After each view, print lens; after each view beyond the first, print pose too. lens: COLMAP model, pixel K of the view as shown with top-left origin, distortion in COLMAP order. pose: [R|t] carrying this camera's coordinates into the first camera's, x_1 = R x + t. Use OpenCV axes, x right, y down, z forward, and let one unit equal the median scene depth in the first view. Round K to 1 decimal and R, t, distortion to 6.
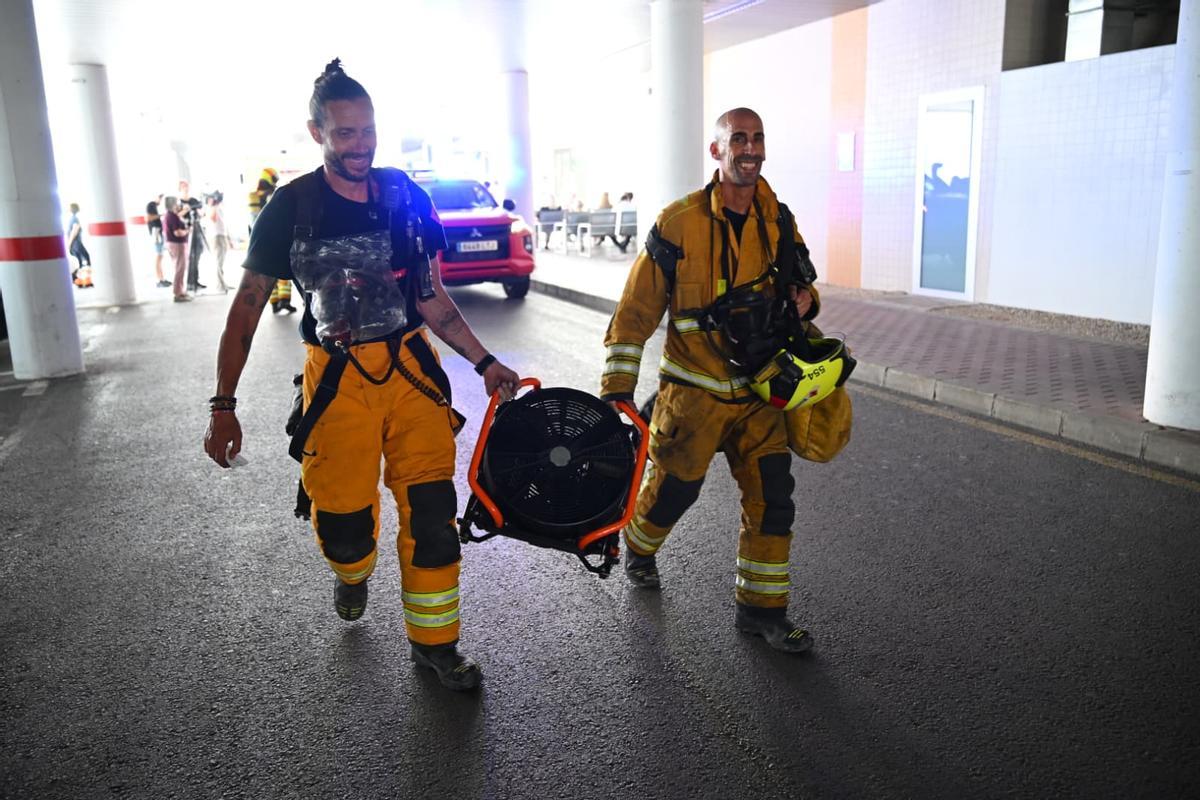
lens RADIAL K [[946.3, 0, 602.7], [0, 946.3, 403.6], [0, 0, 1]] dist [-0.001837, 0.000886]
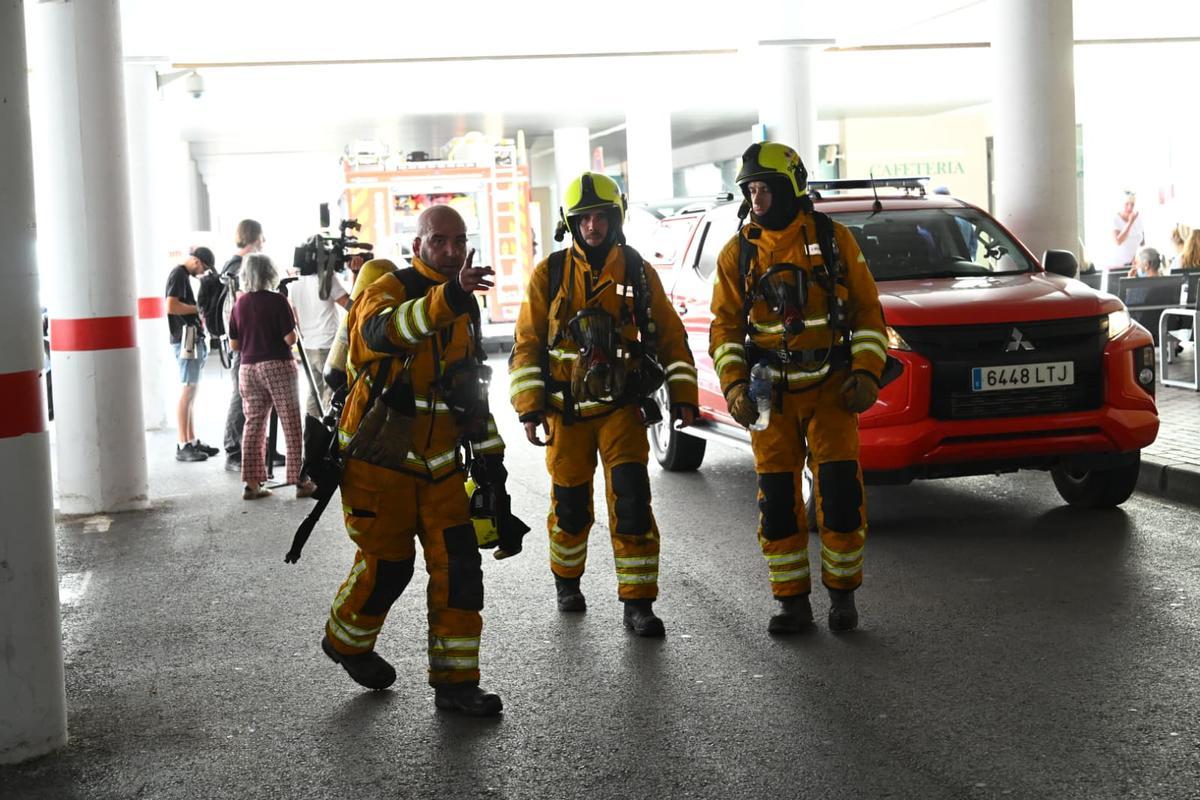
lens RADIAL K [[2062.2, 0, 599.9], [0, 2062.2, 400.2], [0, 0, 1]] dist [0.015044, 0.070742]
pose [[0.977656, -0.000298, -0.210209, -0.120370], [-0.028678, 0.990461, -0.134779, -0.040959], [0.208244, 0.137796, 0.968322, 0.171286]]
